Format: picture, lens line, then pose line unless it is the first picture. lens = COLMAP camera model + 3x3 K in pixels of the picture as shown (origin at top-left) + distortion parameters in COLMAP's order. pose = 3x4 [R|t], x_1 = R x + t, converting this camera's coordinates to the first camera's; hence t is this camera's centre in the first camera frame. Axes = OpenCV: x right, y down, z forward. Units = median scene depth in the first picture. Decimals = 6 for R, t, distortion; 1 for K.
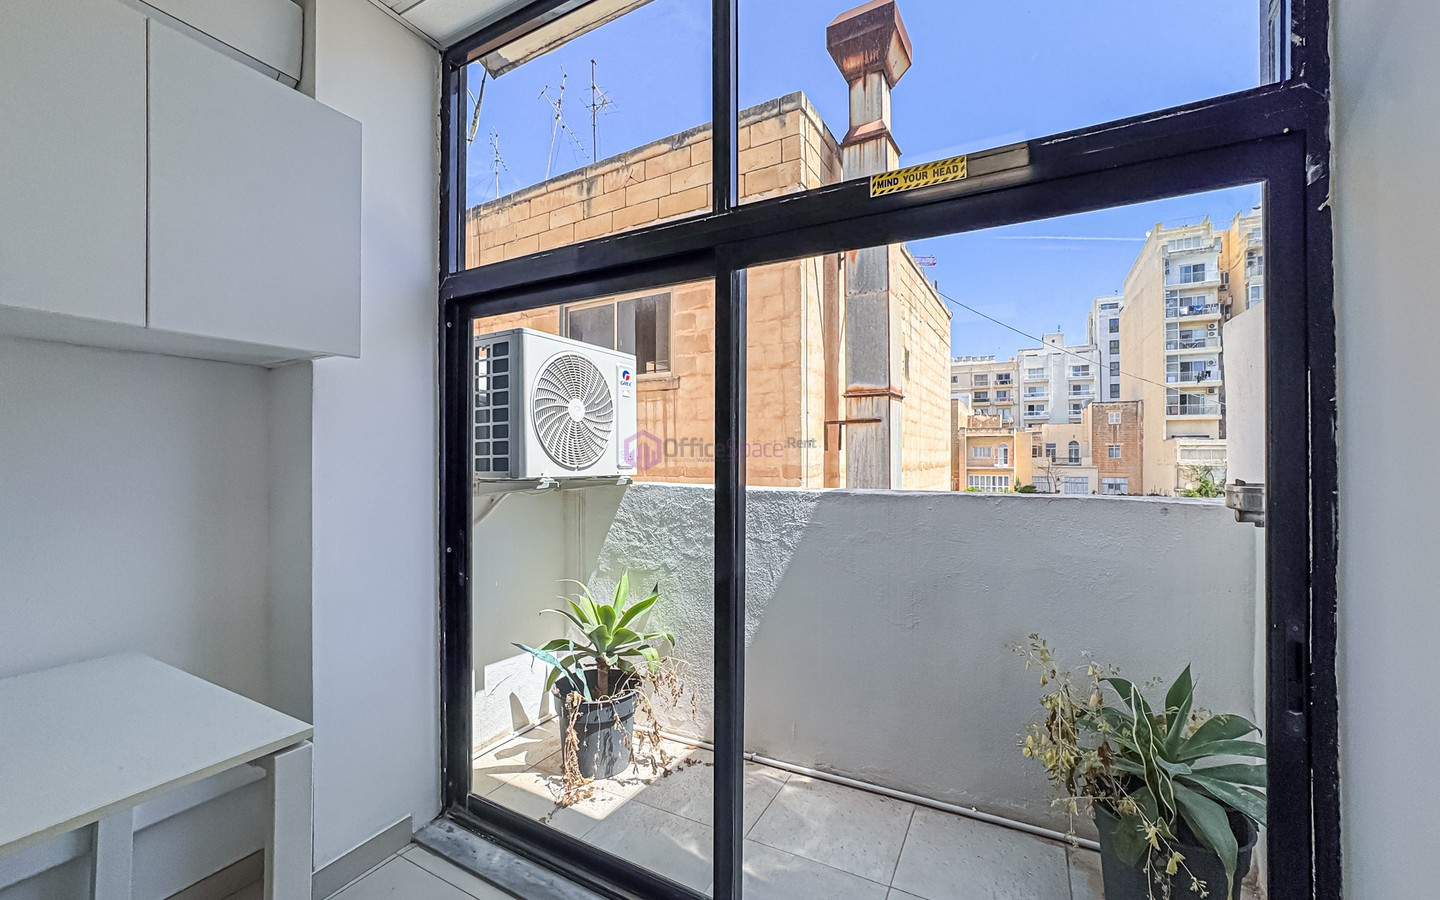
lens RADIAL K [[589.9, 0, 715.7], [0, 589.9, 450.4], [0, 0, 1]] dist [-0.004216, 0.002364]
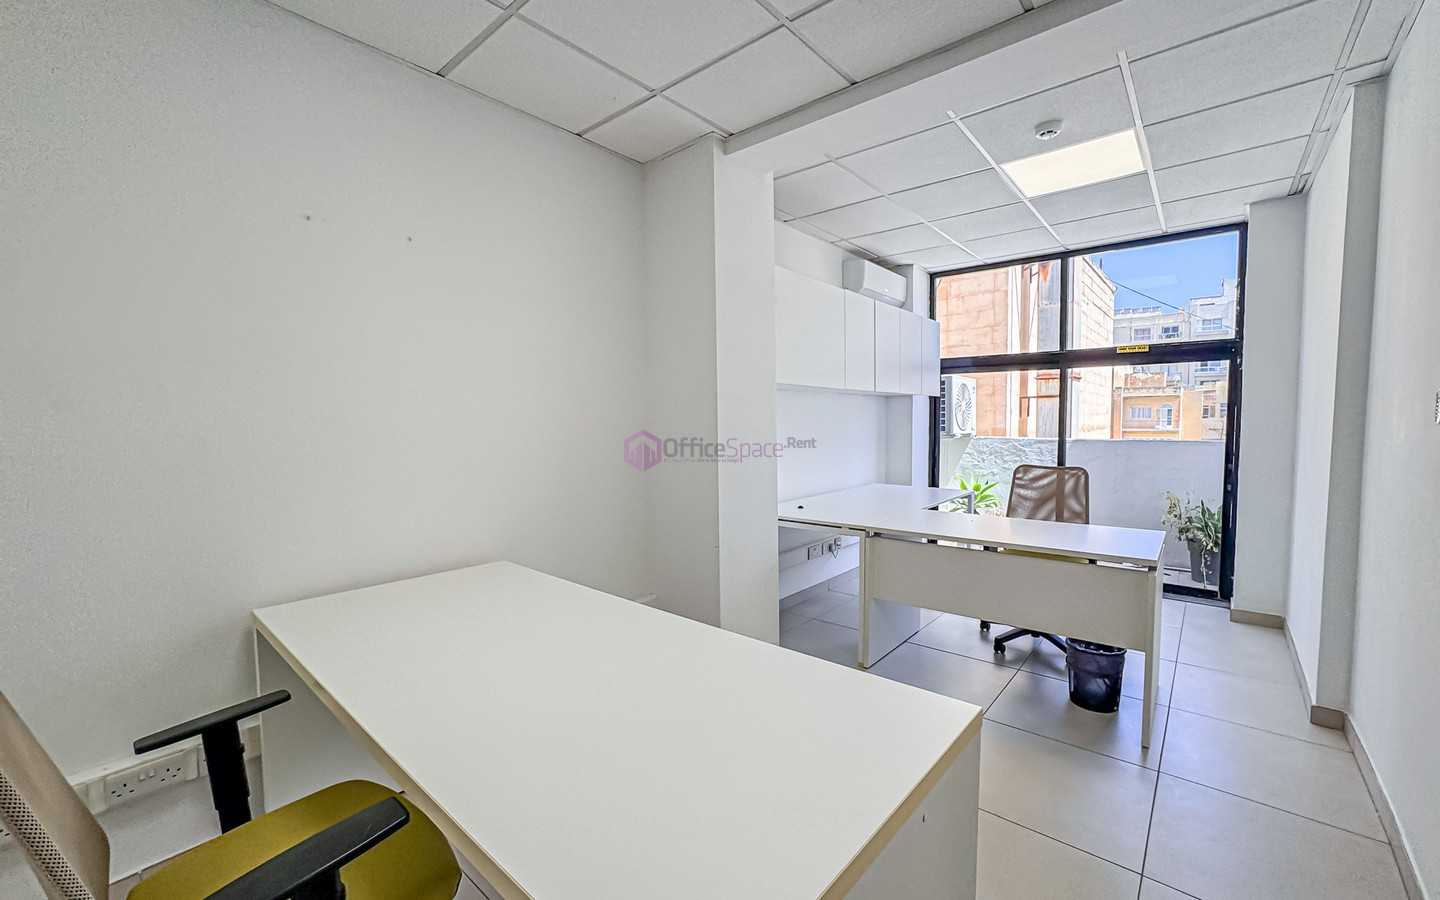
lens RADIAL K [[589.9, 0, 719.1], [0, 589.9, 450.6], [0, 0, 1]] dist [-0.004216, 0.002364]
pose [[0.980855, 0.003030, -0.194718, -0.131050], [0.009116, 0.998068, 0.061452, -0.007670], [0.194528, -0.062051, 0.978932, -0.278779]]
